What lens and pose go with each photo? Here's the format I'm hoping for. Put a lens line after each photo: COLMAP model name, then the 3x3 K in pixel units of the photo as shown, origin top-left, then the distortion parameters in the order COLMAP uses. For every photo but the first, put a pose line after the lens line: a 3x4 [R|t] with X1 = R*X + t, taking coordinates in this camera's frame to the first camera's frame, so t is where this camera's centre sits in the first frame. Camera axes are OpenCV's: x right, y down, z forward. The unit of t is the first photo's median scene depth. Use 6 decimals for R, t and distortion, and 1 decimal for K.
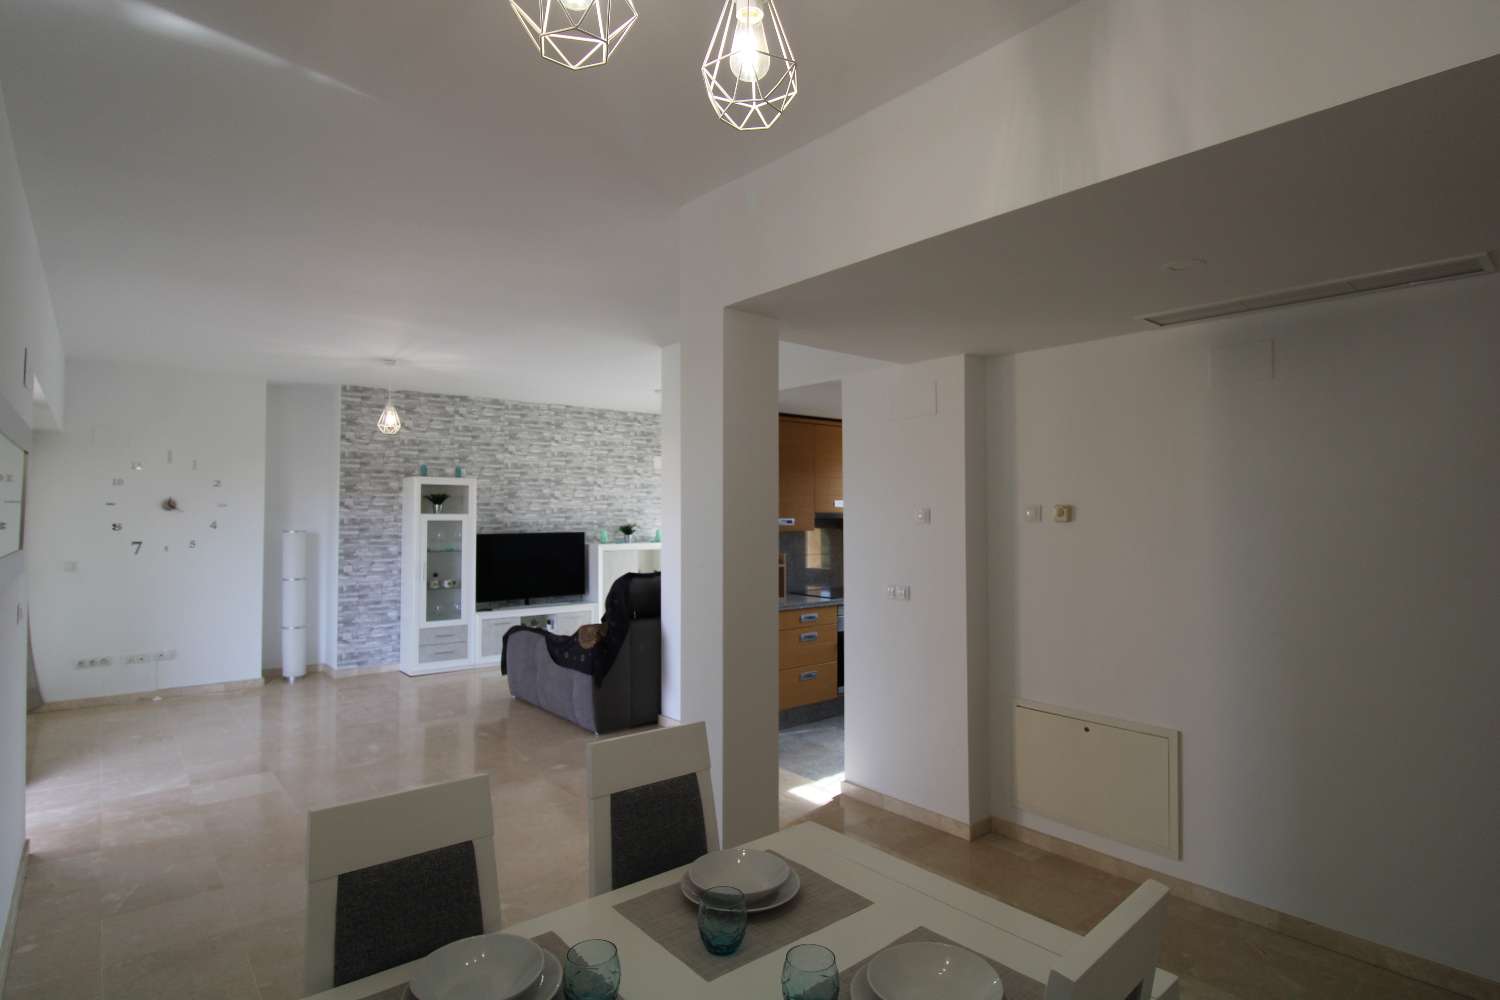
lens RADIAL K [[798.4, 0, 759.5], [0, 798.4, 498.1], [0, 0, 1]] dist [0.001032, -0.014147]
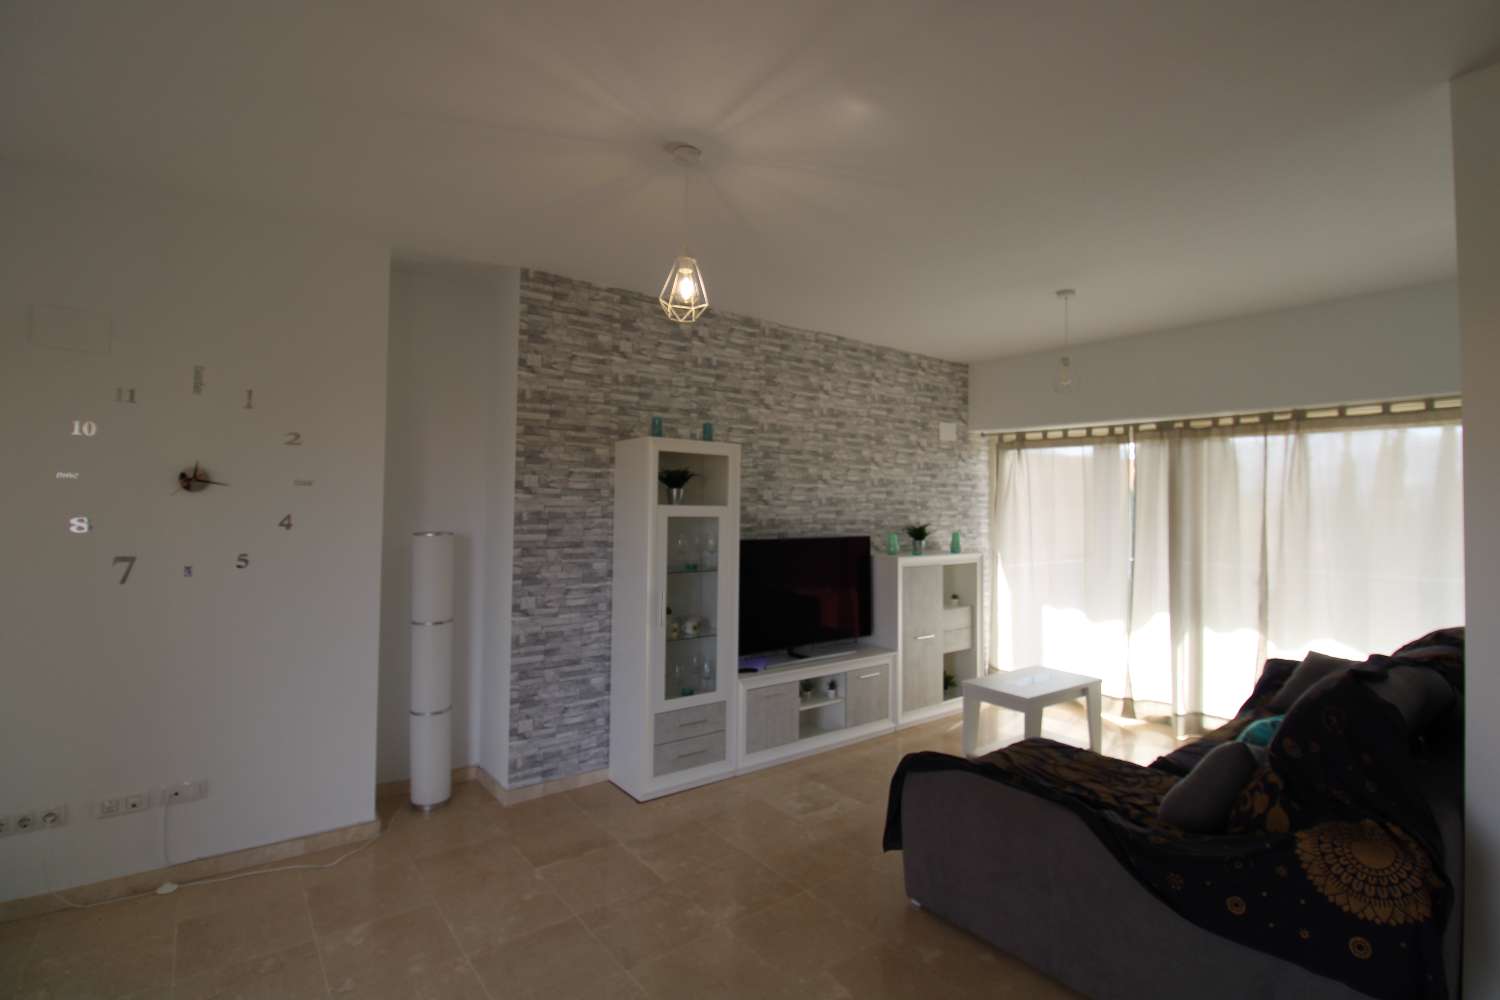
lens RADIAL K [[701.4, 0, 748.5], [0, 701.4, 493.3], [0, 0, 1]] dist [0.000150, -0.014813]
pose [[0.999150, 0.011788, -0.039501, -0.335171], [-0.011748, 0.999930, 0.001252, 0.010434], [0.039513, -0.000787, 0.999219, 0.507305]]
